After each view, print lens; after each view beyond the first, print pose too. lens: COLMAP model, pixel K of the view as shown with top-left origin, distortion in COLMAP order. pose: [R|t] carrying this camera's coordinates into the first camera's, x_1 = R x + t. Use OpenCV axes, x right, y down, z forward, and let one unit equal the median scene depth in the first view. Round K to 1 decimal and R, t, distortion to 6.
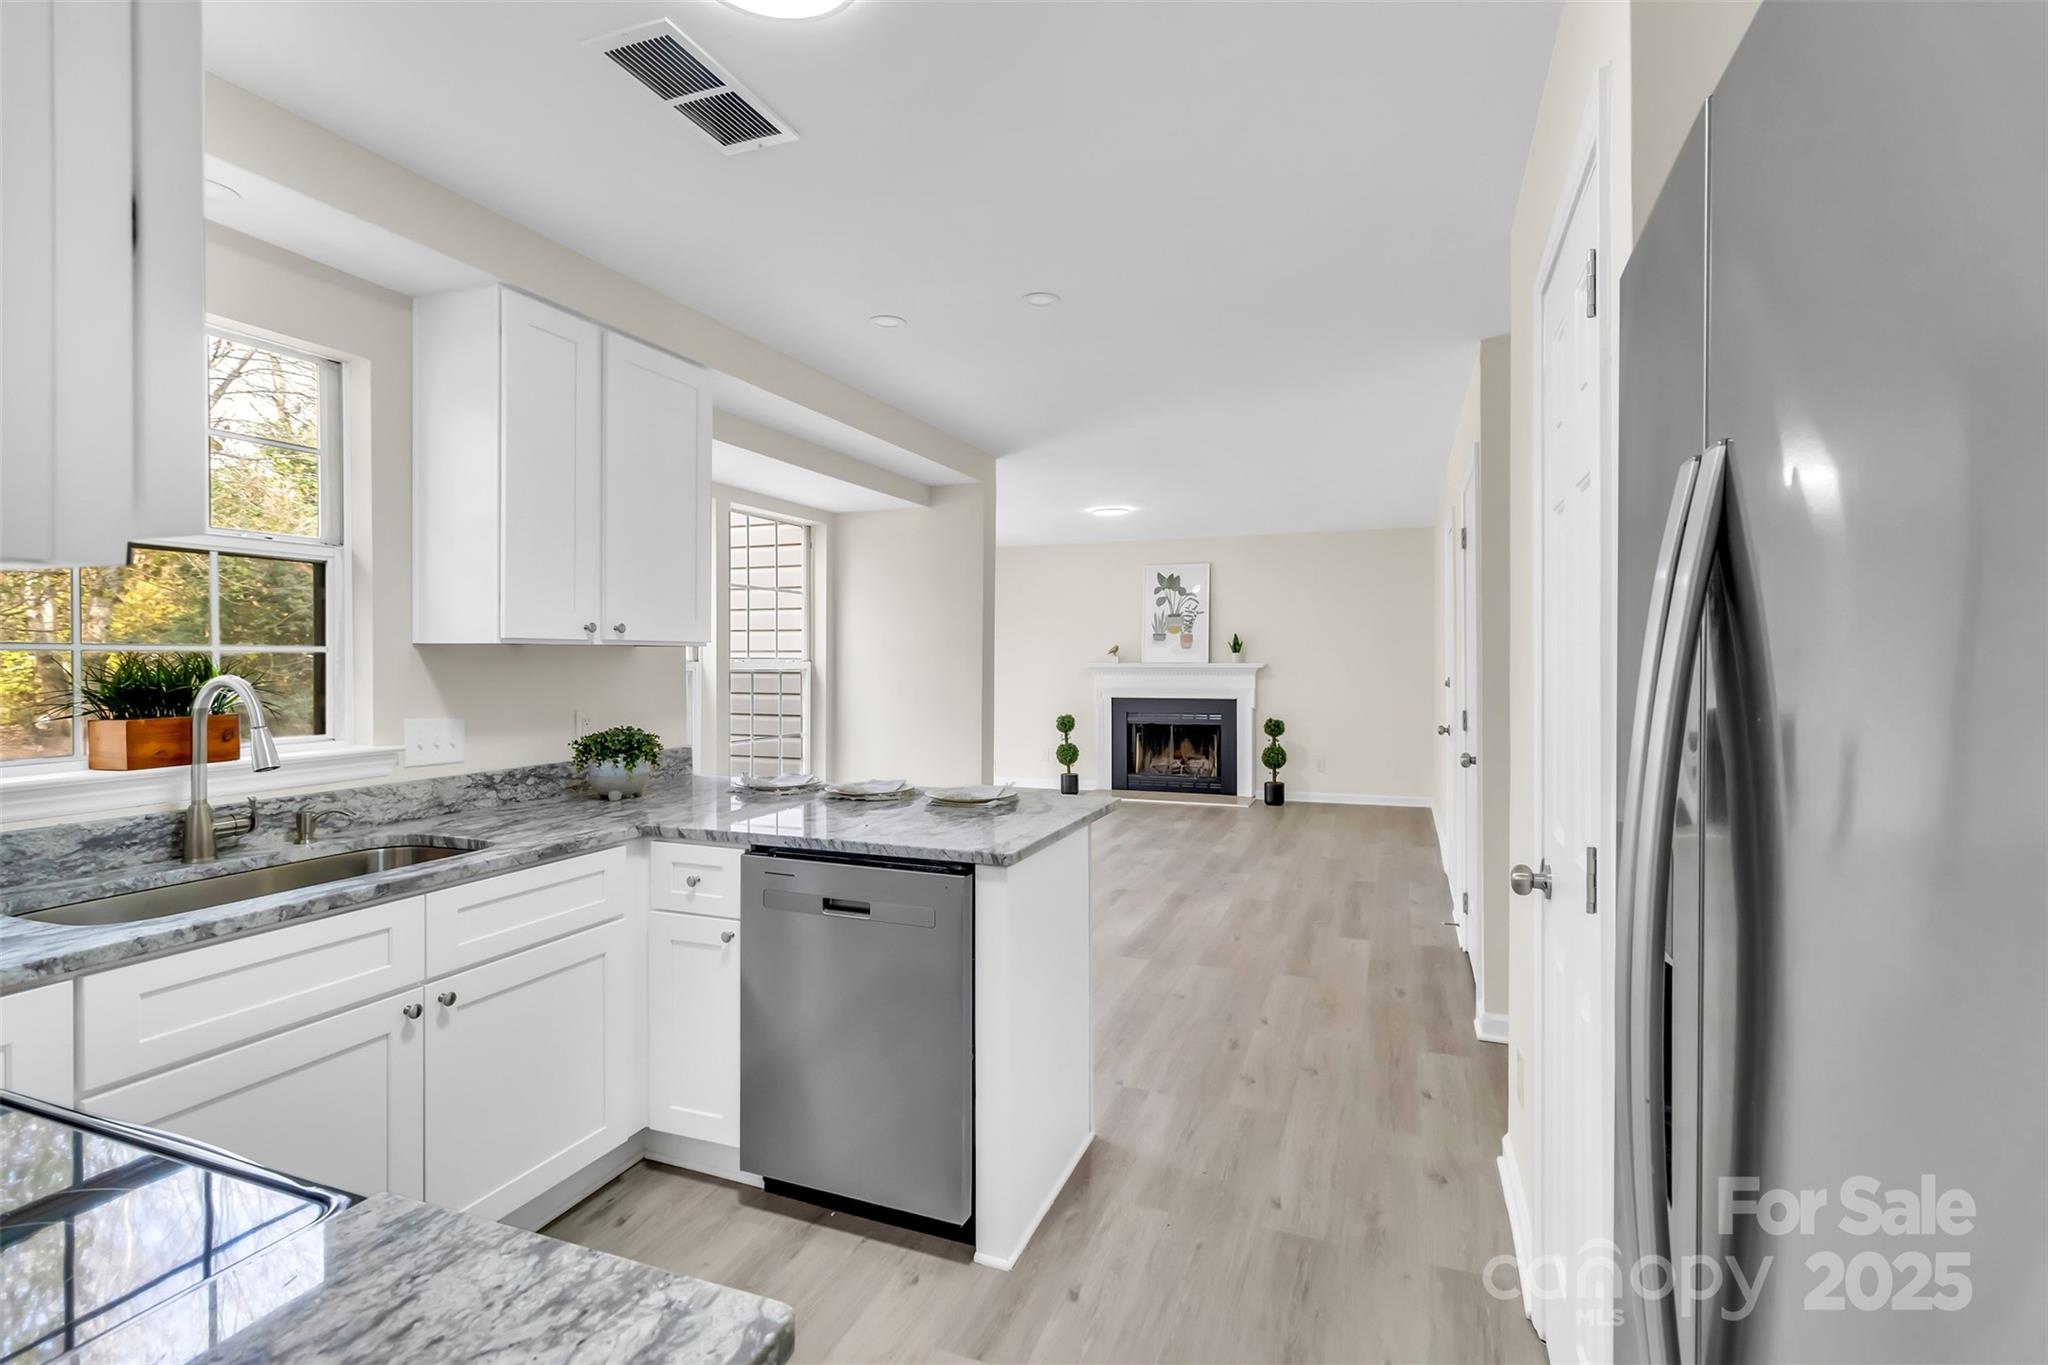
lens RADIAL K [[962.2, 0, 1033.8], [0, 962.2, 657.0], [0, 0, 1]] dist [0.001497, 0.000149]
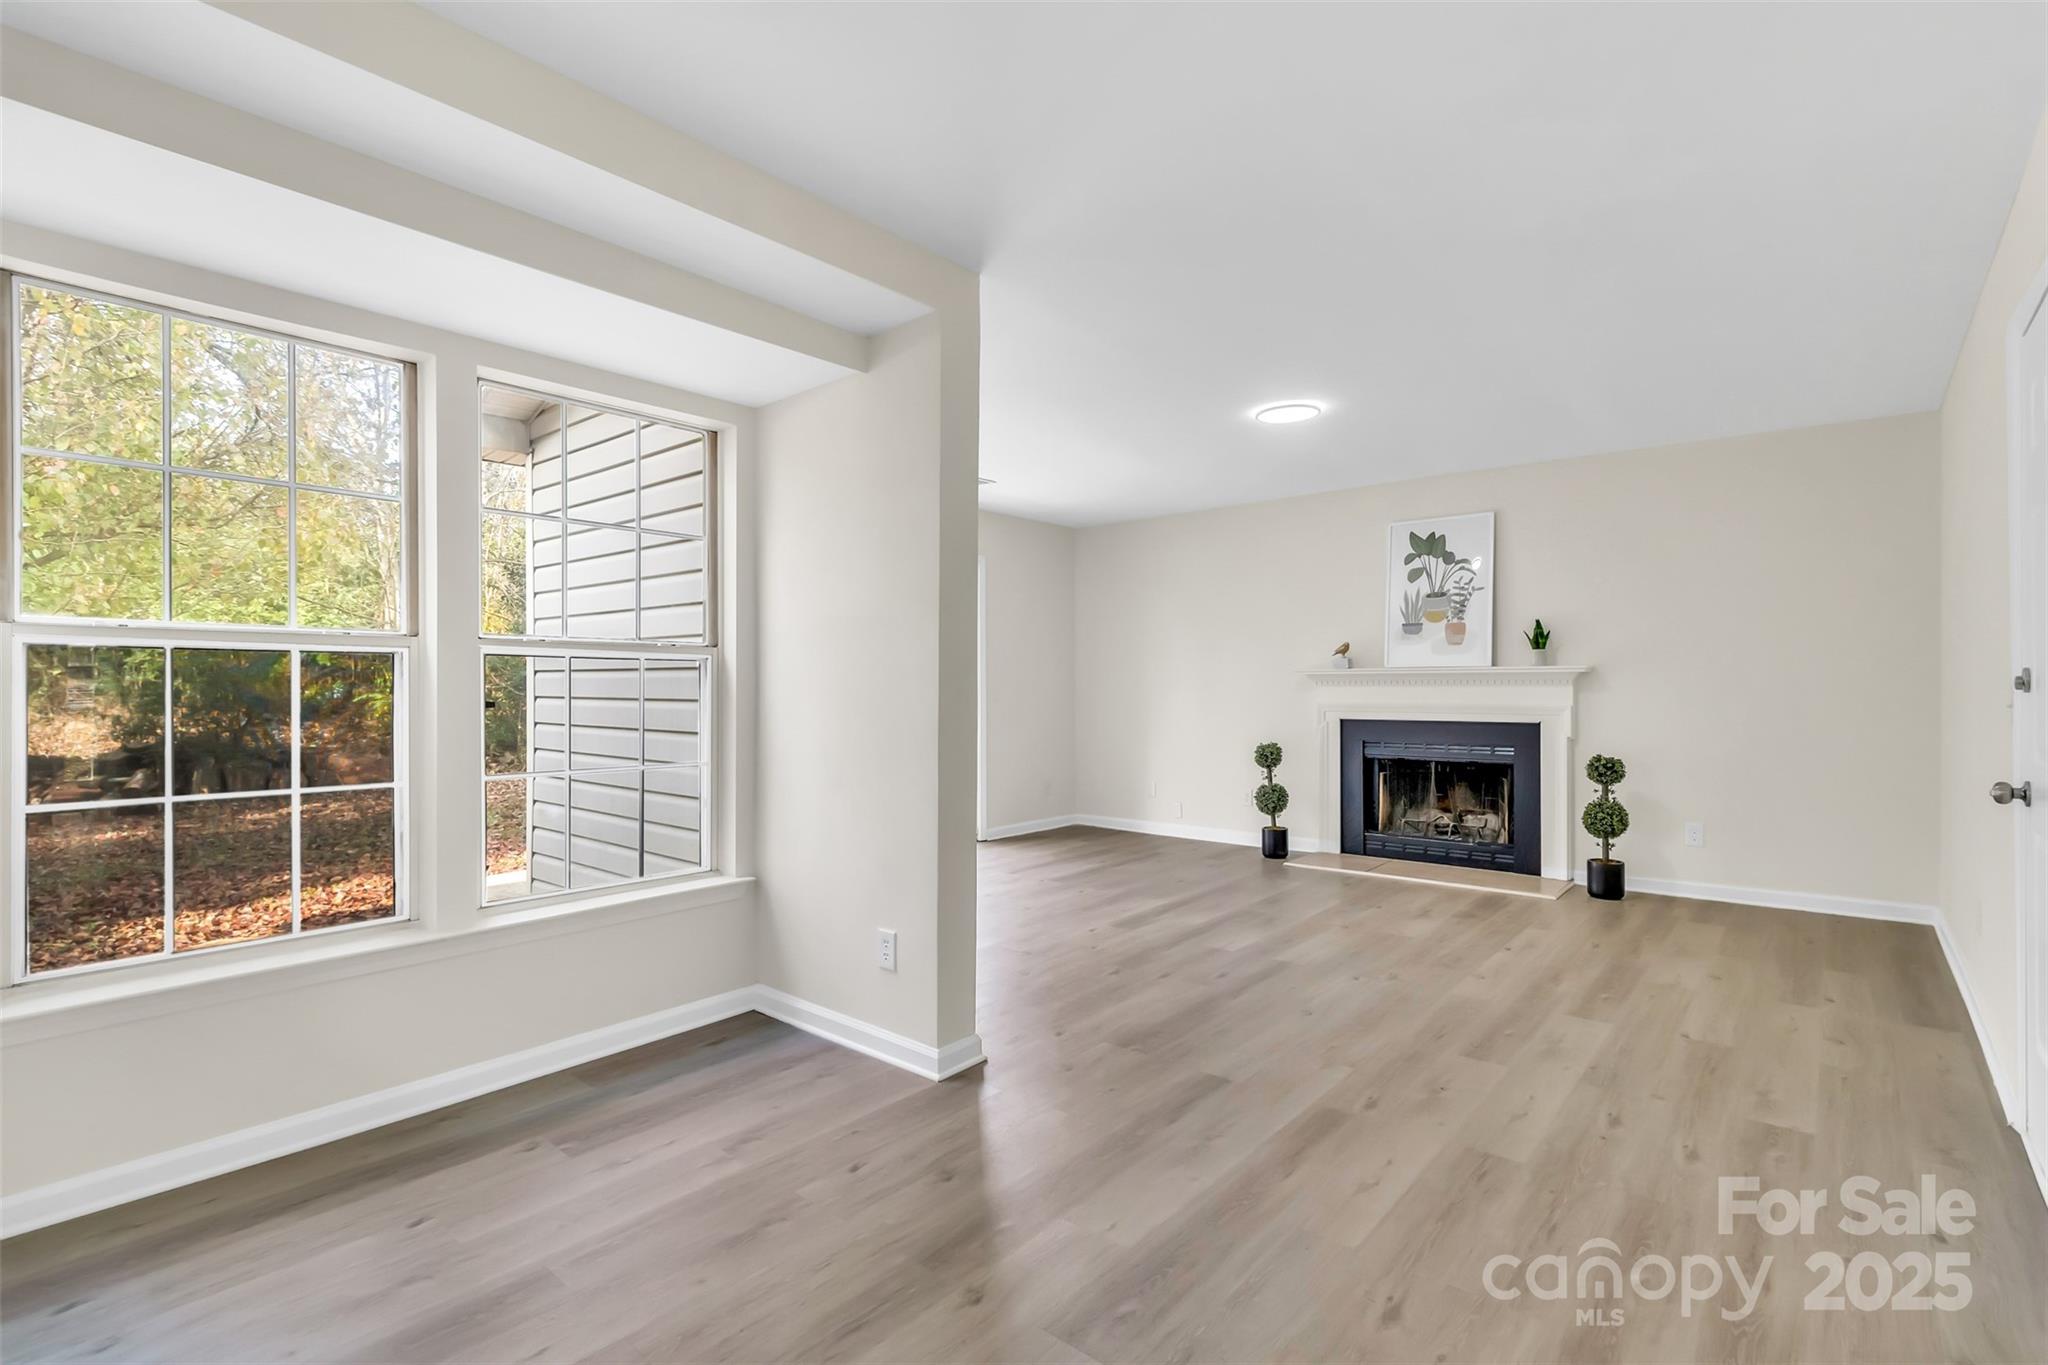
lens RADIAL K [[962.2, 0, 1023.0], [0, 962.2, 687.4], [0, 0, 1]] dist [0.001497, 0.000149]
pose [[0.943294, 0.000077, -0.331958, 0.098879], [0.001334, 0.999991, 0.004023, 0.017167], [0.331955, -0.004238, 0.943286, 0.287475]]
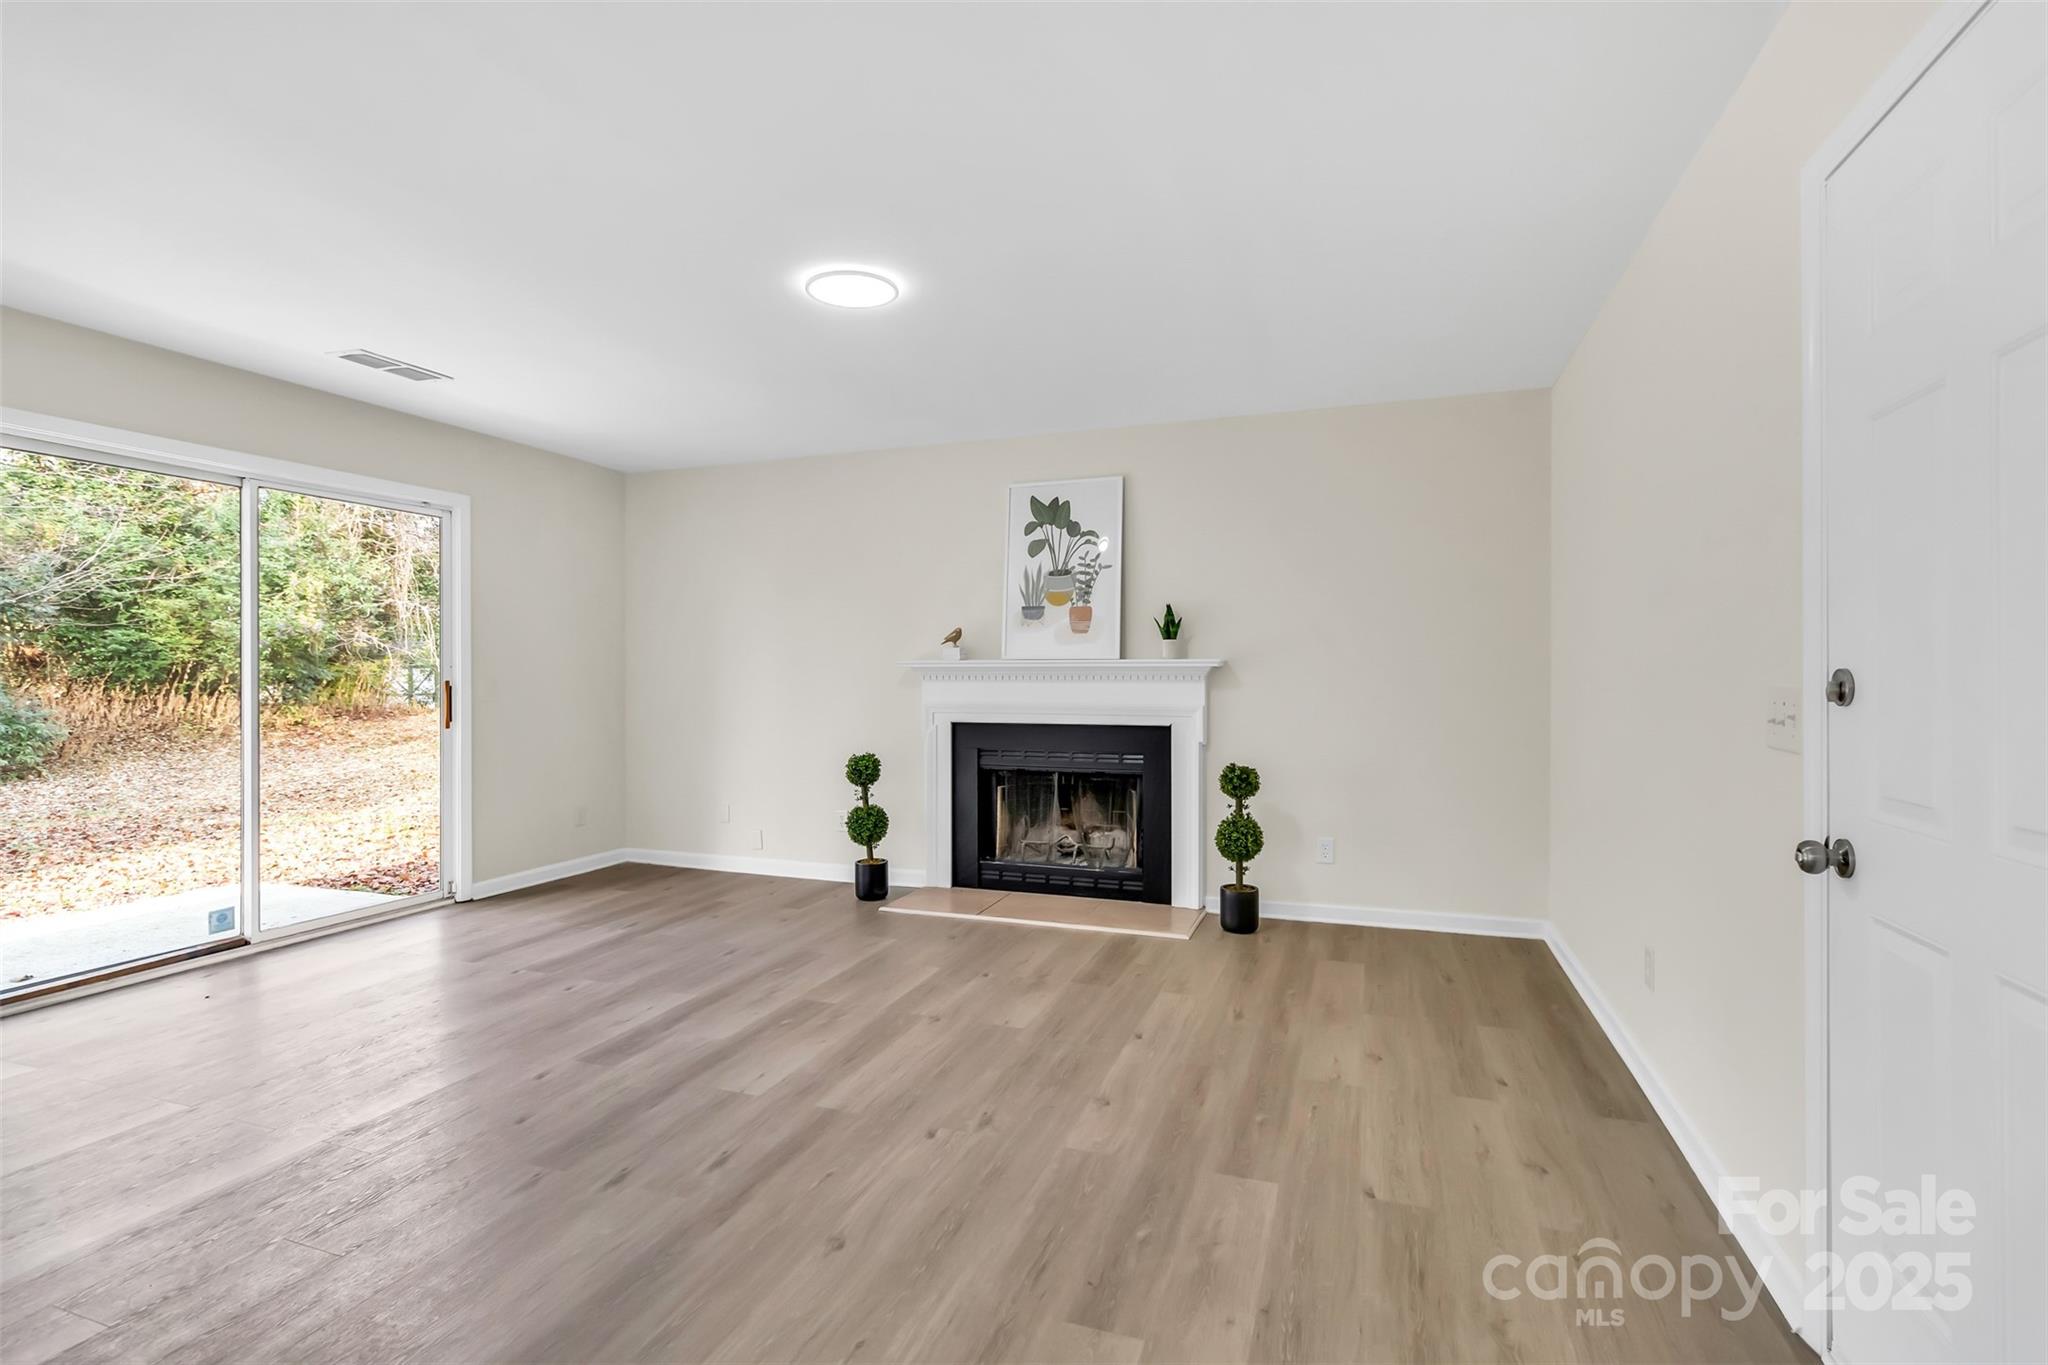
lens RADIAL K [[962.2, 0, 1028.6], [0, 962.2, 677.7], [0, 0, 1]] dist [0.001497, 0.000149]
pose [[0.999797, 0.001818, 0.020085, 0.118553], [-0.001904, 0.999989, 0.004265, 0.014345], [-0.020077, -0.004302, 0.999789, 0.456702]]
